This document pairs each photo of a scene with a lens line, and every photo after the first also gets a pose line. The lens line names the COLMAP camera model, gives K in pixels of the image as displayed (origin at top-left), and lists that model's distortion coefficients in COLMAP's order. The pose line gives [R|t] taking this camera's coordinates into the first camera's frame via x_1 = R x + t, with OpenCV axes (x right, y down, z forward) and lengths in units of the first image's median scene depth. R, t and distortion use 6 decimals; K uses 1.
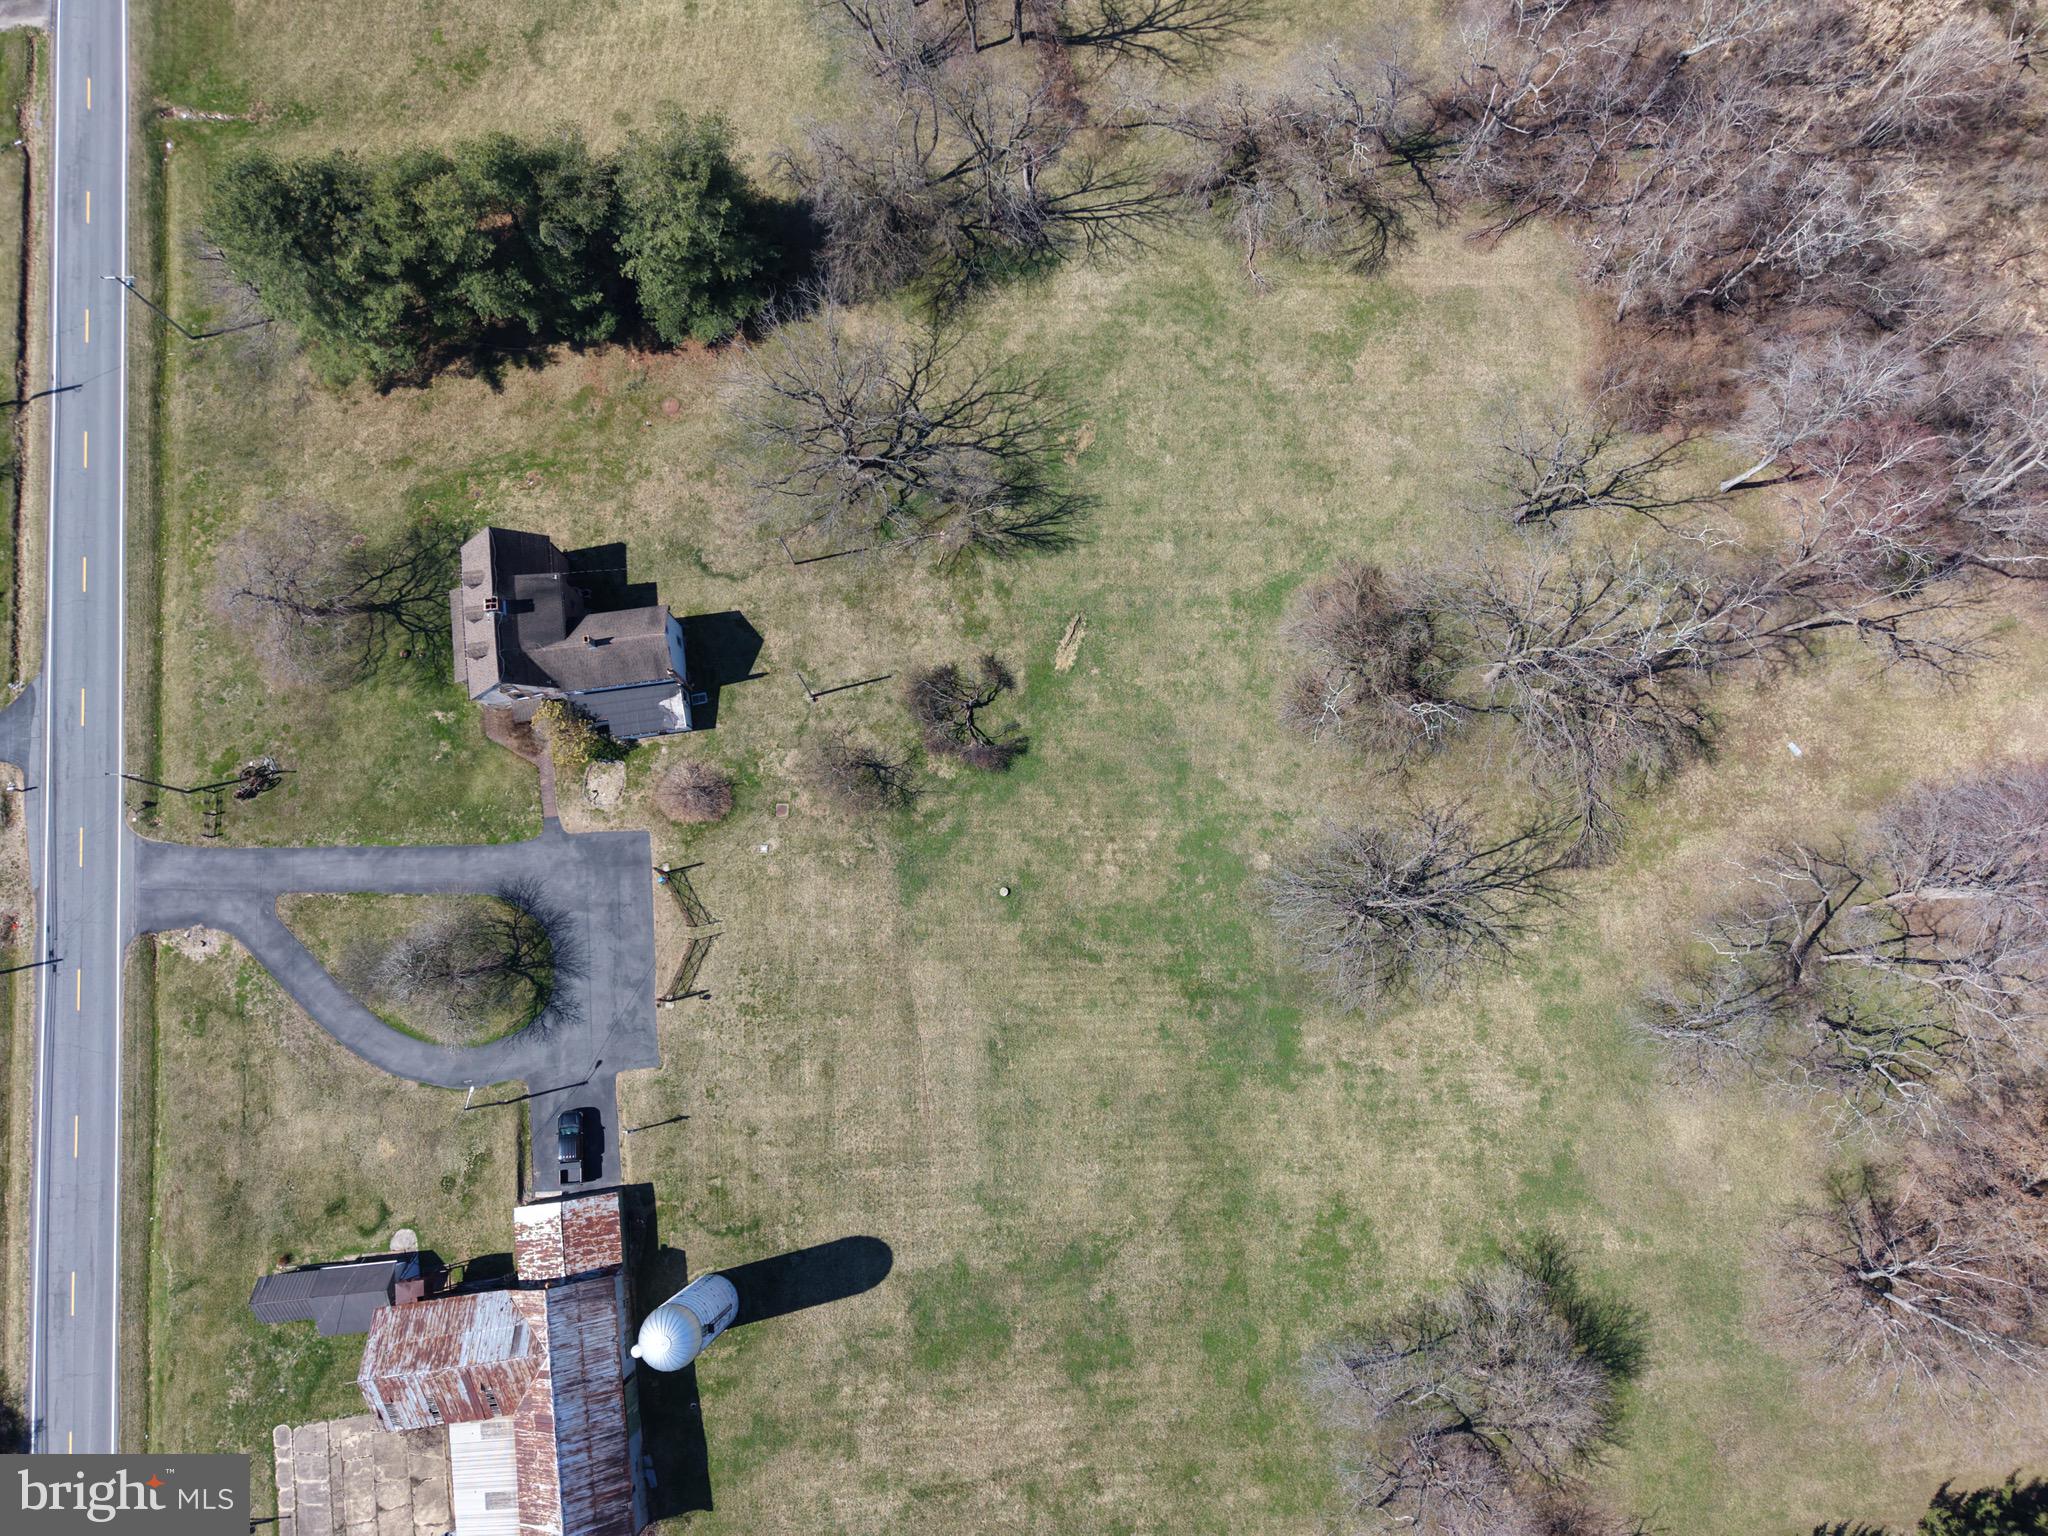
lens RADIAL K [[1362.7, 0, 1019.7], [0, 1362.7, 771.0], [0, 0, 1]] dist [0.036612, -0.046725]
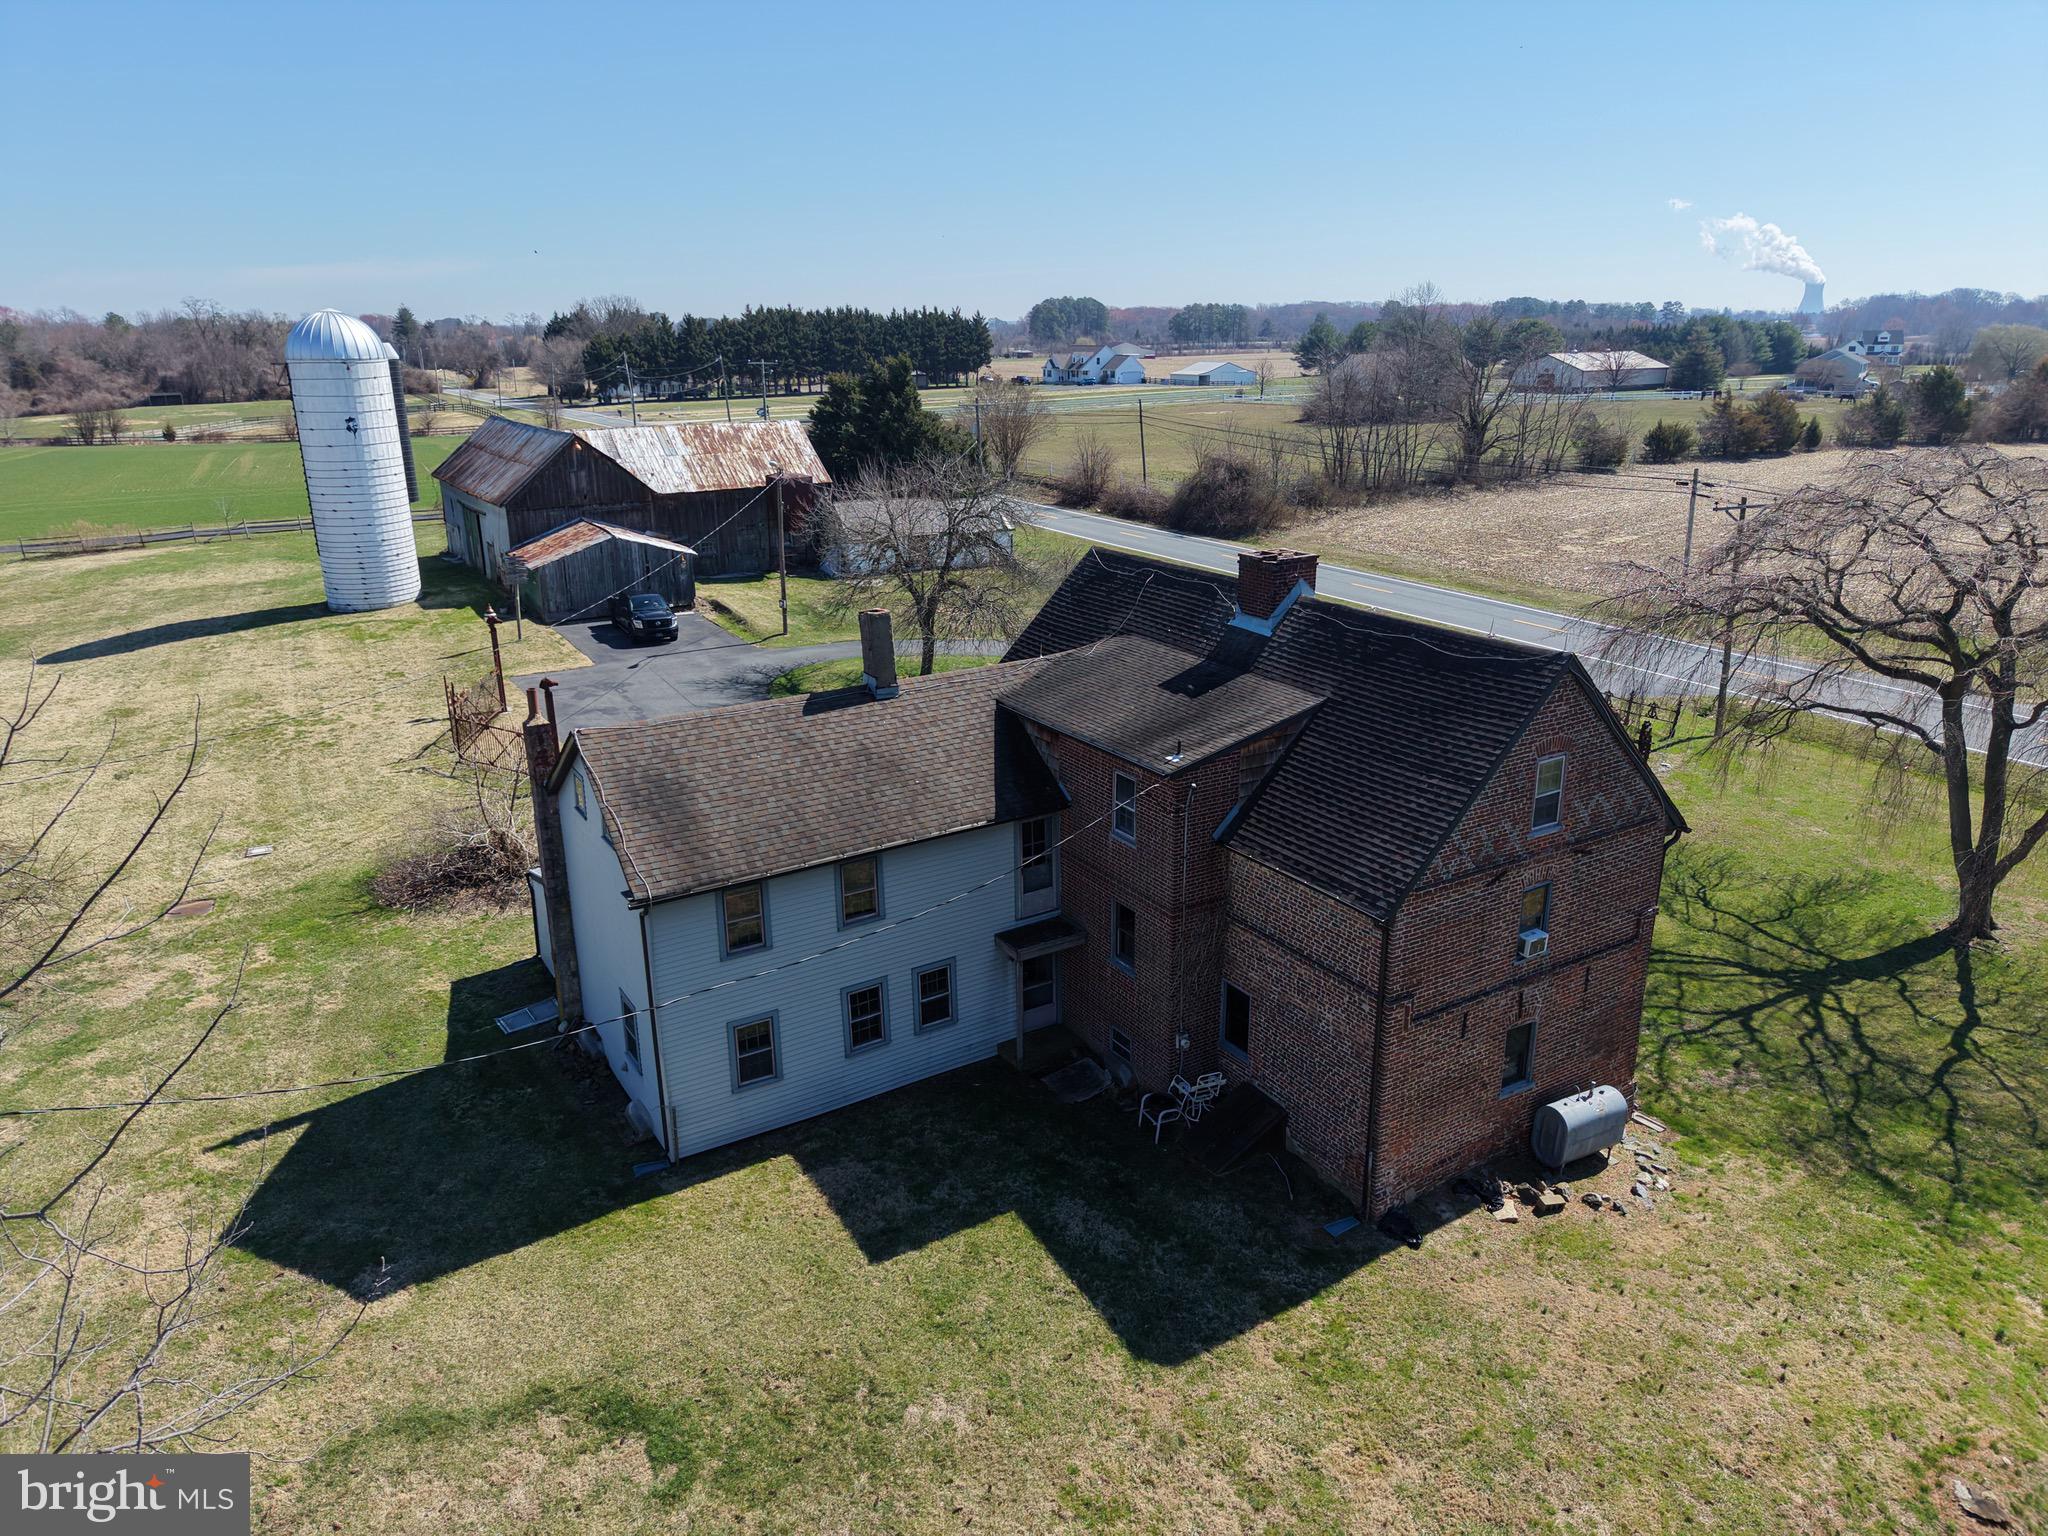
lens RADIAL K [[1362.7, 0, 1019.7], [0, 1362.7, 771.0], [0, 0, 1]] dist [0.036612, -0.046725]
pose [[-0.917404, 0.147368, -0.369667, -0.236287], [-0.385303, -0.096530, 0.917727, -0.316597], [0.099560, 0.984360, 0.145338, 0.950129]]
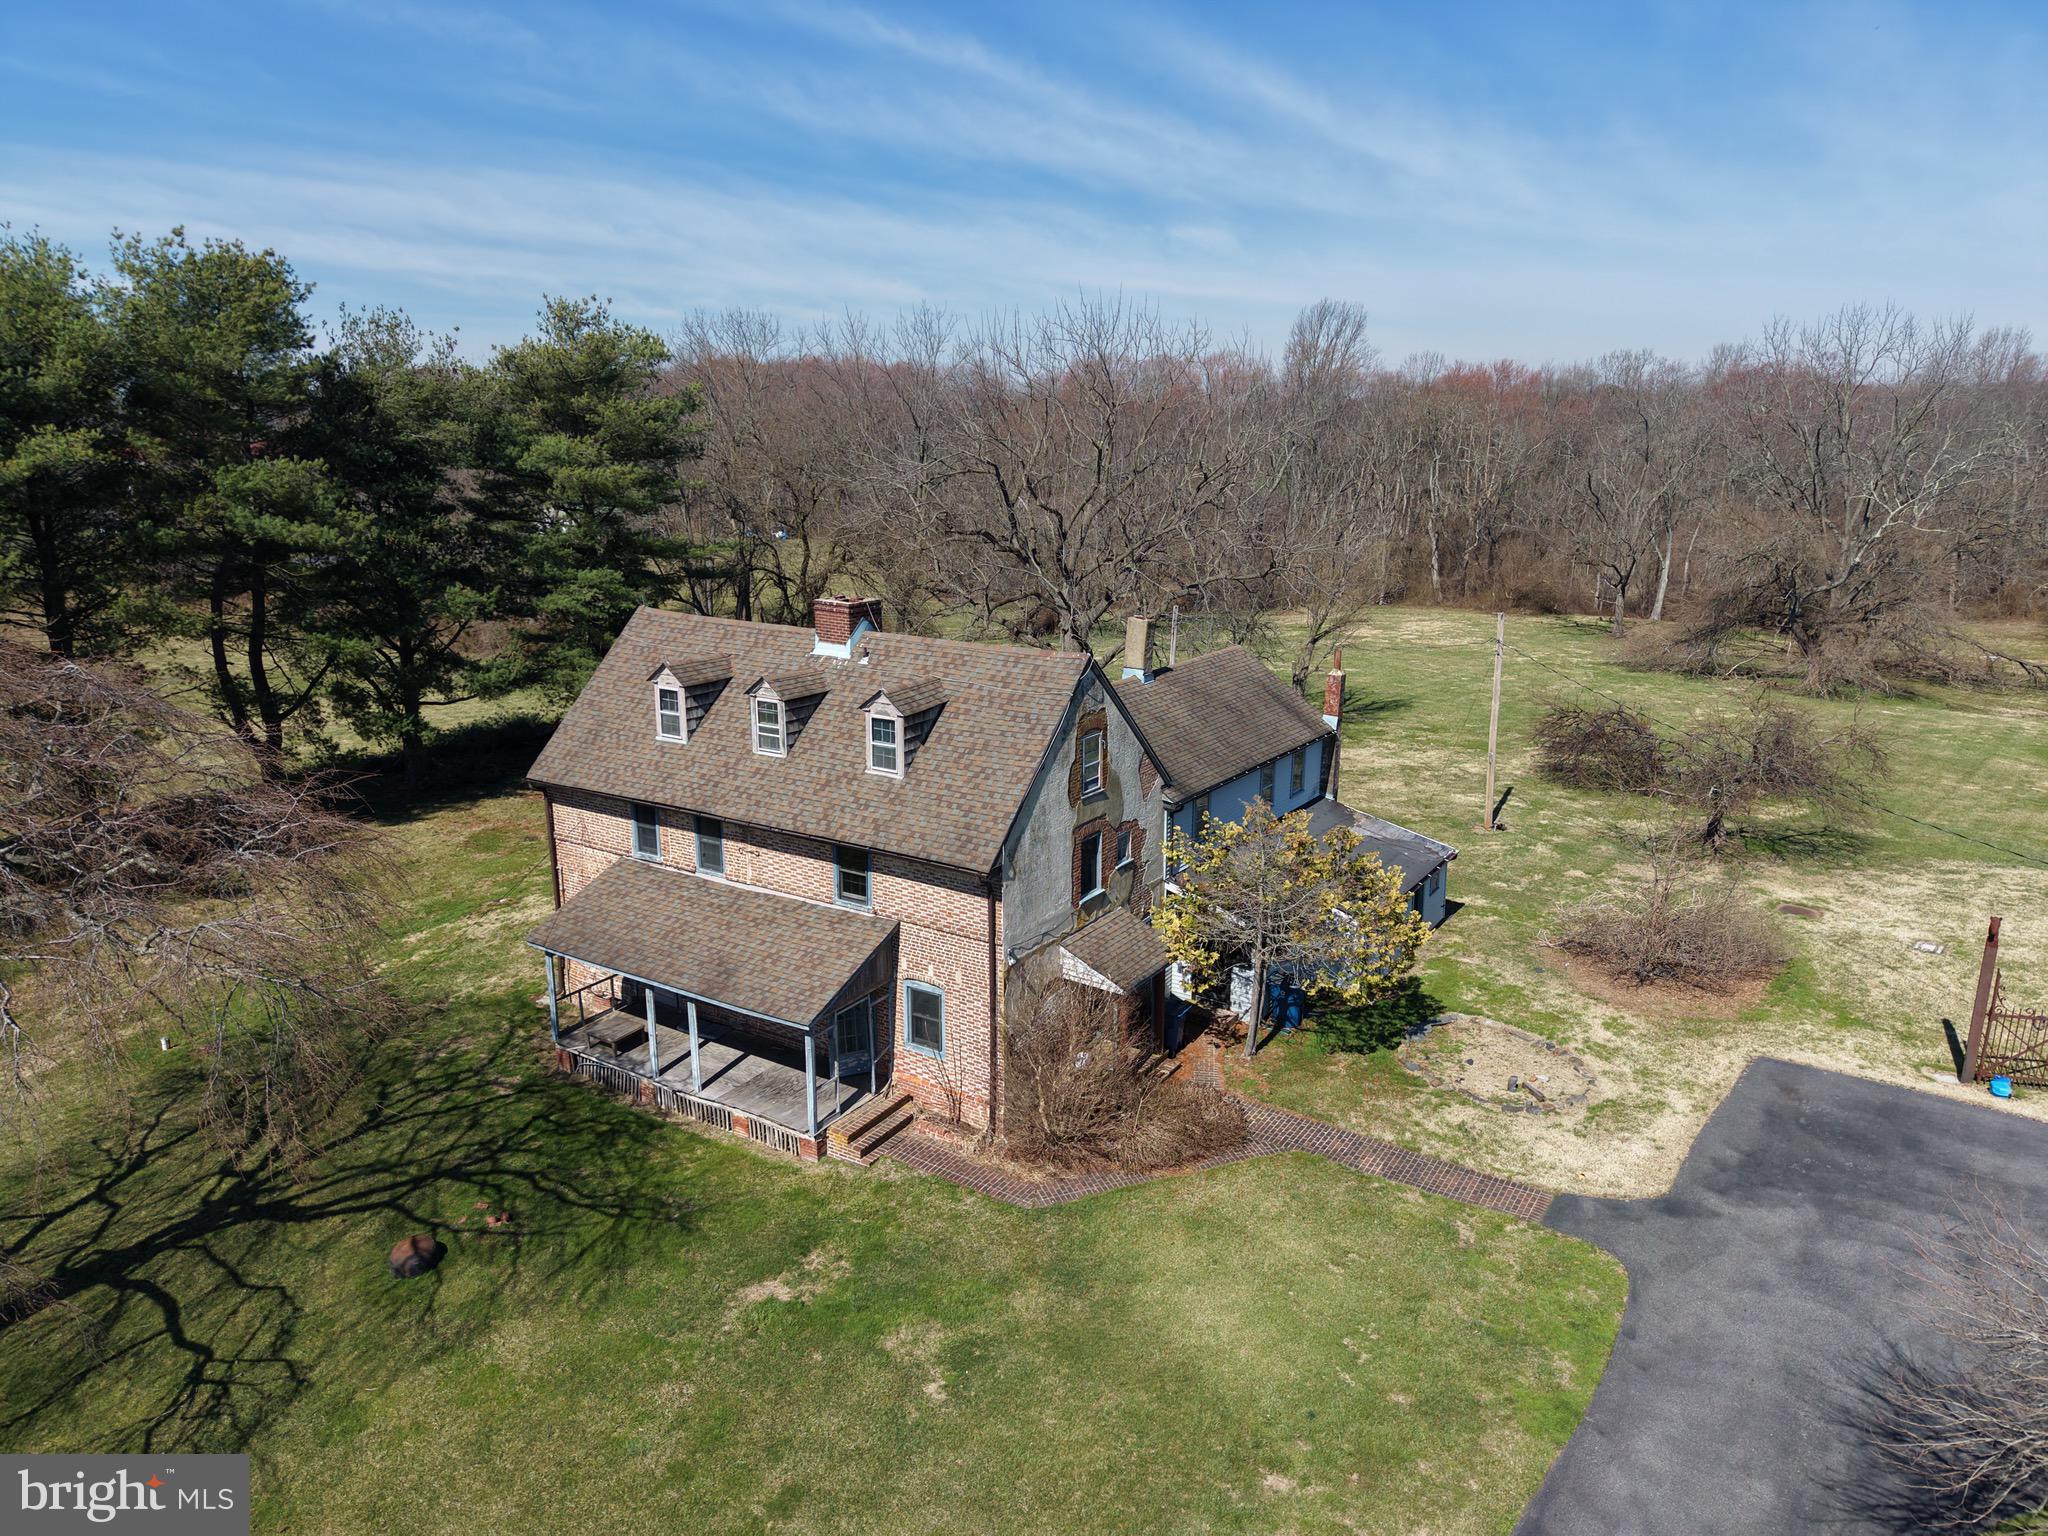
lens RADIAL K [[1362.7, 0, 1019.7], [0, 1362.7, 771.0], [0, 0, 1]] dist [0.036612, -0.046725]
pose [[0.664496, -0.171055, 0.727451, -0.544556], [0.730938, 0.351314, -0.585071, 0.074907], [-0.155484, 0.920499, 0.358477, 0.882614]]
